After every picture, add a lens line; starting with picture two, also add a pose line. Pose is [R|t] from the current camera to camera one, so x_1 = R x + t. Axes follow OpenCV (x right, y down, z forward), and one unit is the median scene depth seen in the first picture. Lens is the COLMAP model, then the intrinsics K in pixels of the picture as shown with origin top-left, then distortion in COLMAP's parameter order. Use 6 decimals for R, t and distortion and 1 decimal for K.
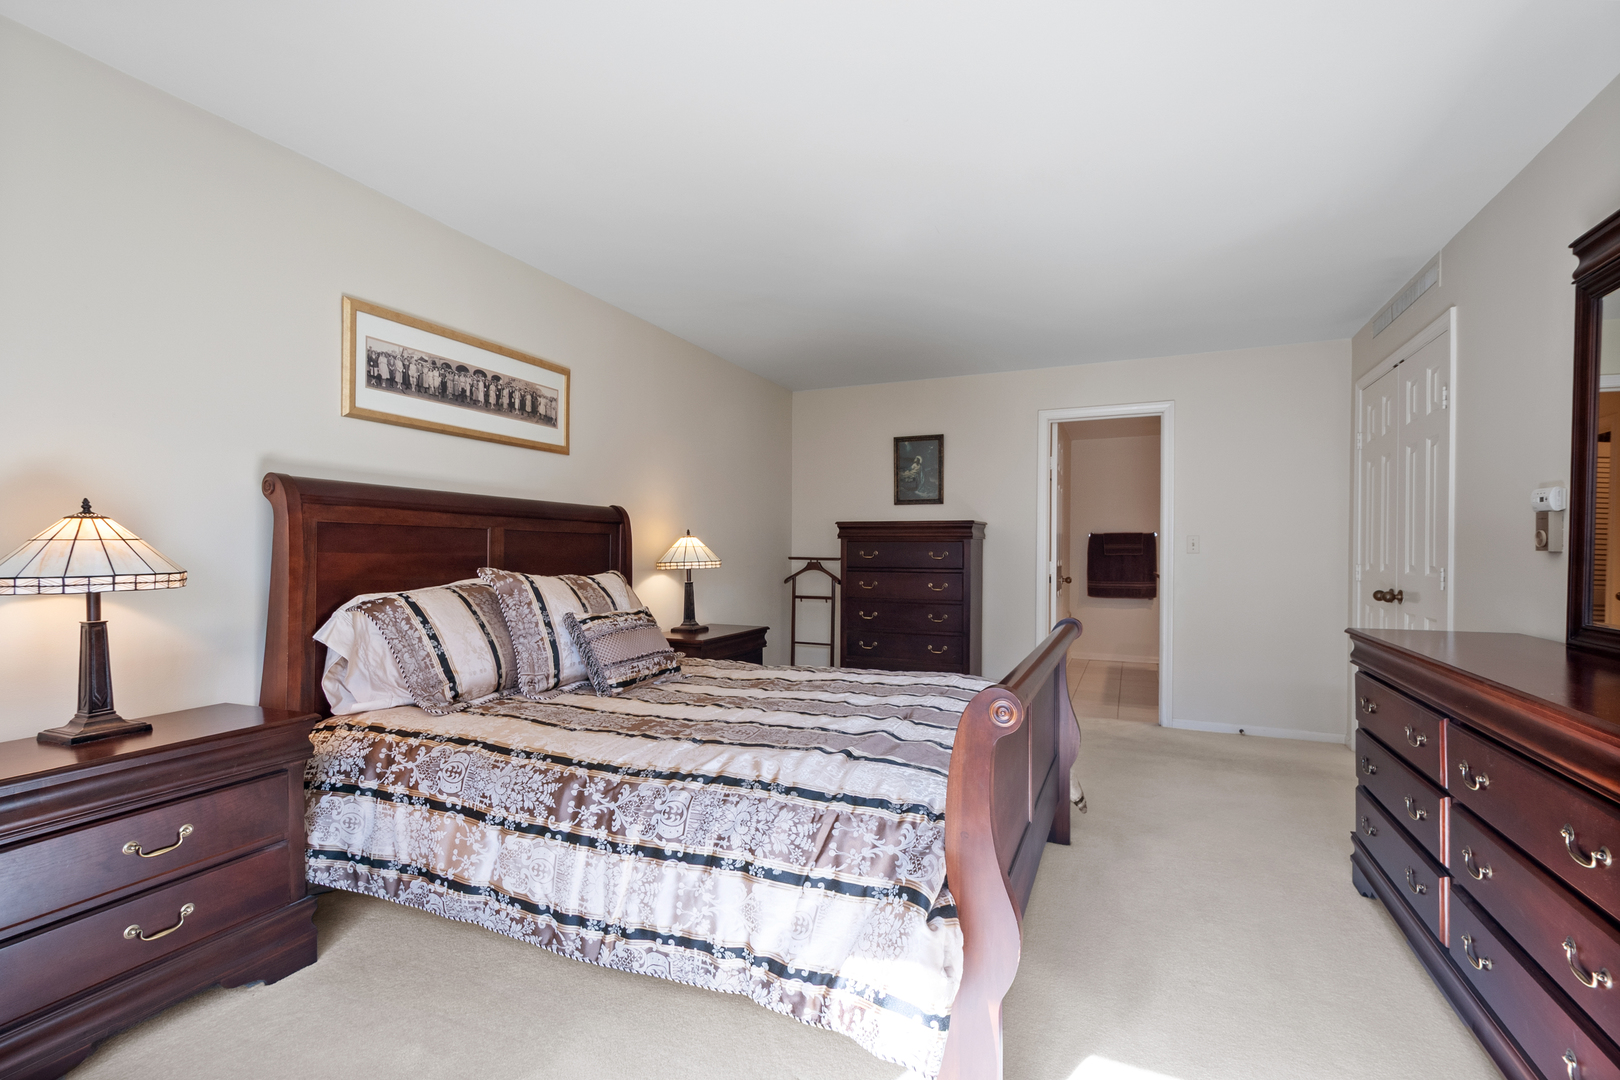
lens RADIAL K [[713.9, 0, 801.1], [0, 713.9, 552.2], [0, 0, 1]] dist [0.000396, -0.001453]
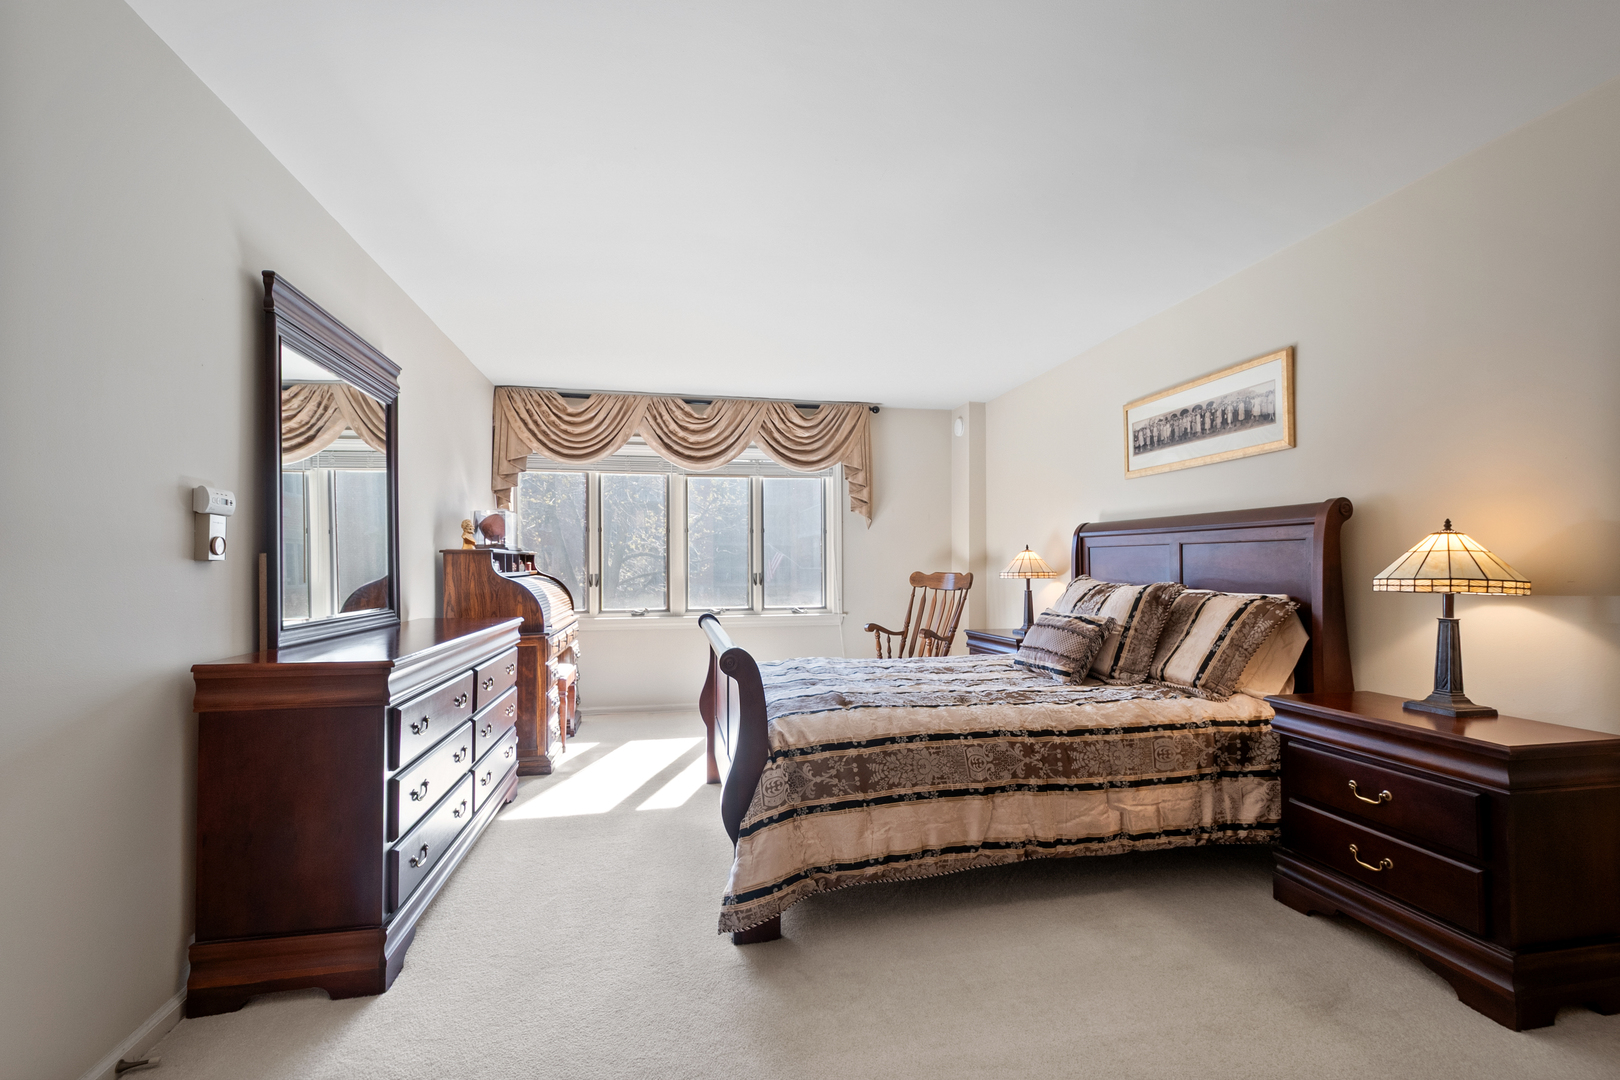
lens RADIAL K [[713.9, 0, 824.0], [0, 713.9, 546.2], [0, 0, 1]] dist [0.000396, -0.001453]
pose [[-0.795682, -0.008565, -0.605654, 0.715933], [0.008035, 0.999663, -0.024693, -0.002711], [0.605661, -0.024514, -0.795345, 1.517662]]
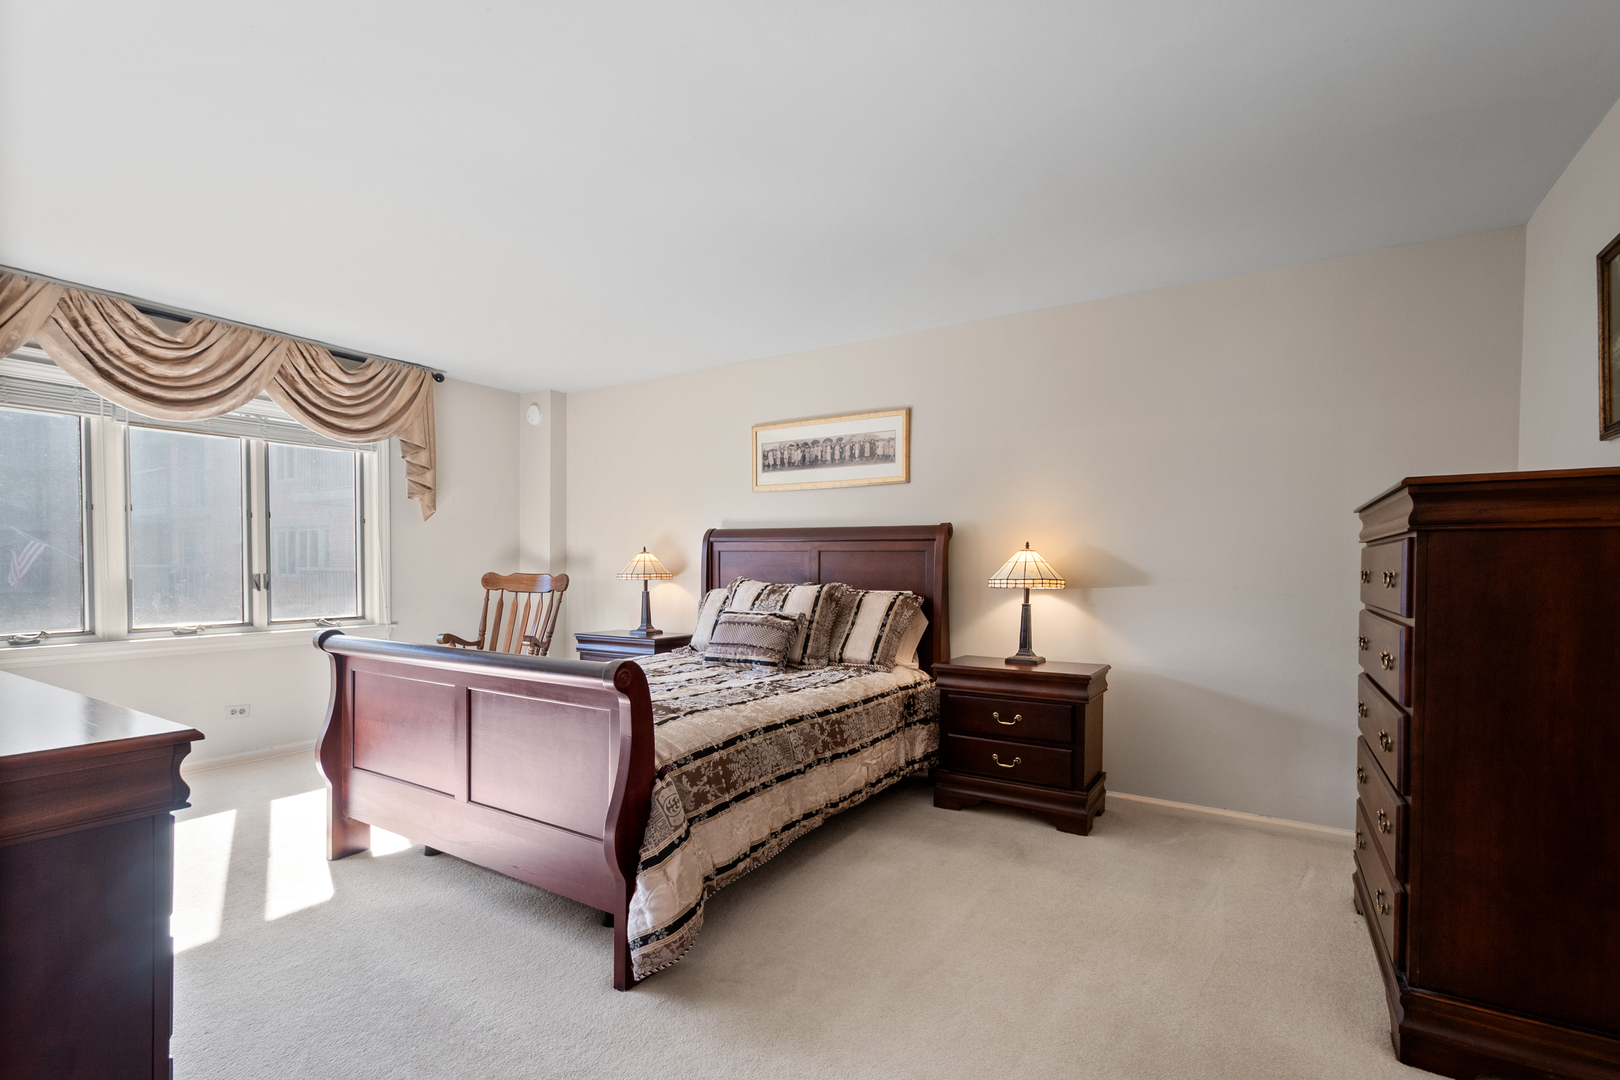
lens RADIAL K [[713.9, 0, 849.0], [0, 713.9, 578.6], [0, 0, 1]] dist [0.000396, -0.001453]
pose [[-0.104758, 0.020732, -0.994282, 0.945470], [-0.005788, 0.999753, 0.021456, -0.006571], [0.994481, 0.008002, -0.104612, 1.168998]]
